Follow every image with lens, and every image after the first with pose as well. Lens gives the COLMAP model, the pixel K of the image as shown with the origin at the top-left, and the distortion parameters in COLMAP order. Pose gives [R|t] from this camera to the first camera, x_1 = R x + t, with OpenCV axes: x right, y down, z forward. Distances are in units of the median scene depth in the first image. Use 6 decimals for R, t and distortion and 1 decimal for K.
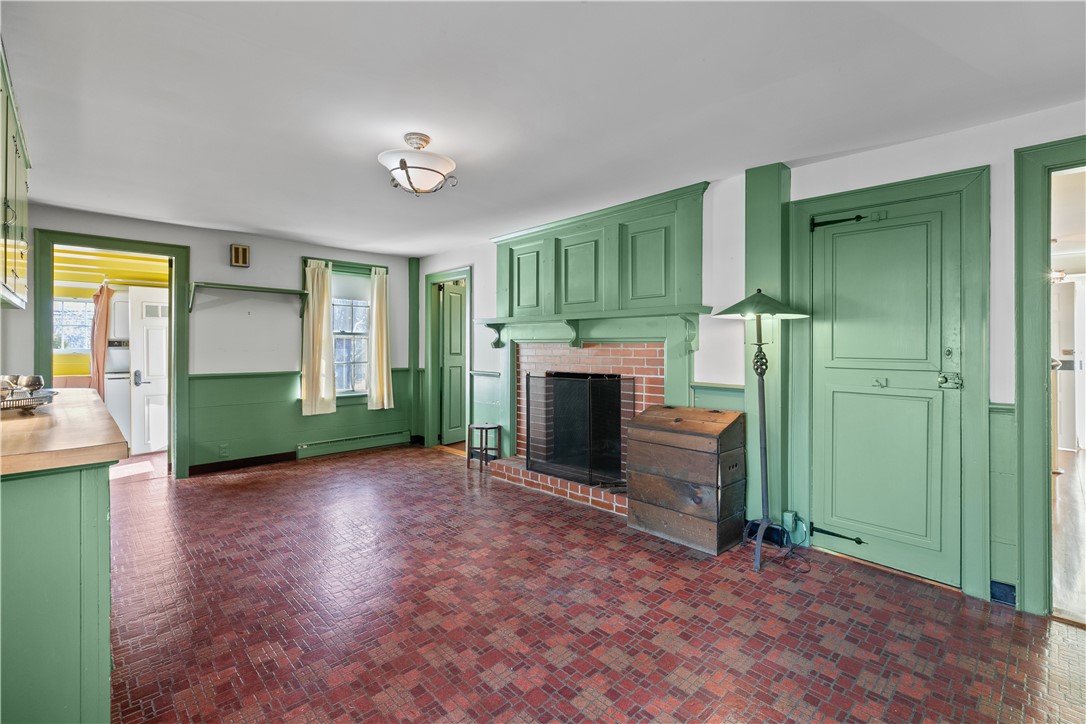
lens RADIAL K [[507.7, 0, 540.9], [0, 507.7, 346.9], [0, 0, 1]] dist [-0.000085, 0.000583]
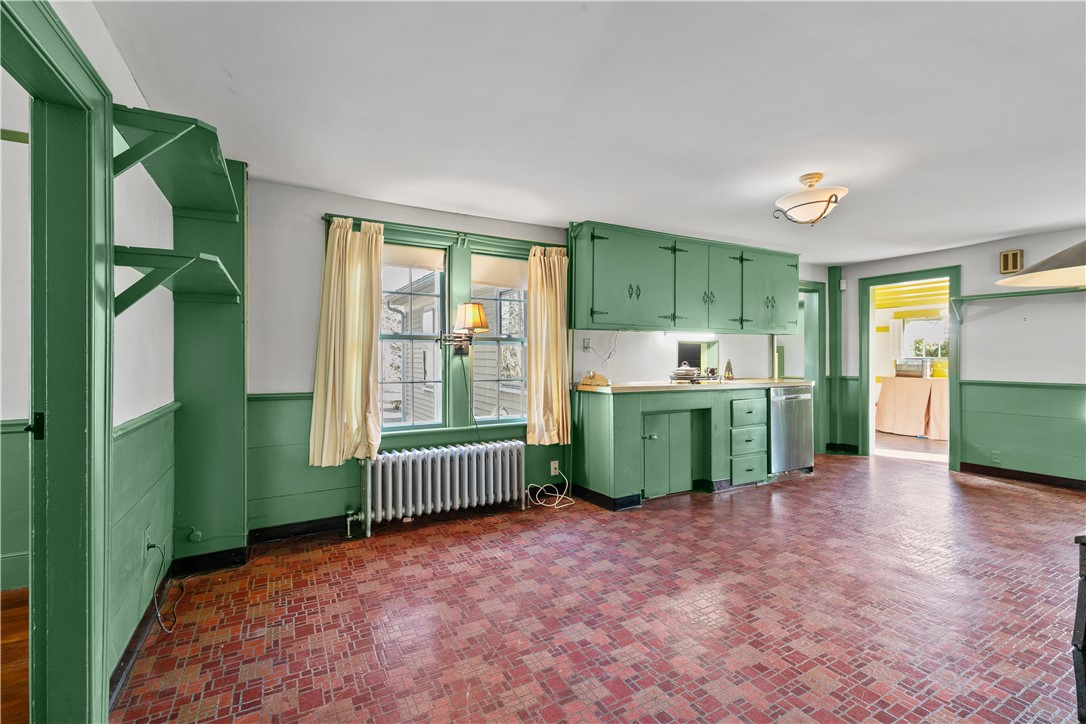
lens RADIAL K [[507.7, 0, 539.0], [0, 507.7, 353.4], [0, 0, 1]] dist [-0.000085, 0.000583]
pose [[-0.299671, -0.005404, -0.954027, 1.082544], [-0.000031, 0.999984, -0.005655, 0.004902], [0.954043, -0.001665, -0.299667, 0.752856]]
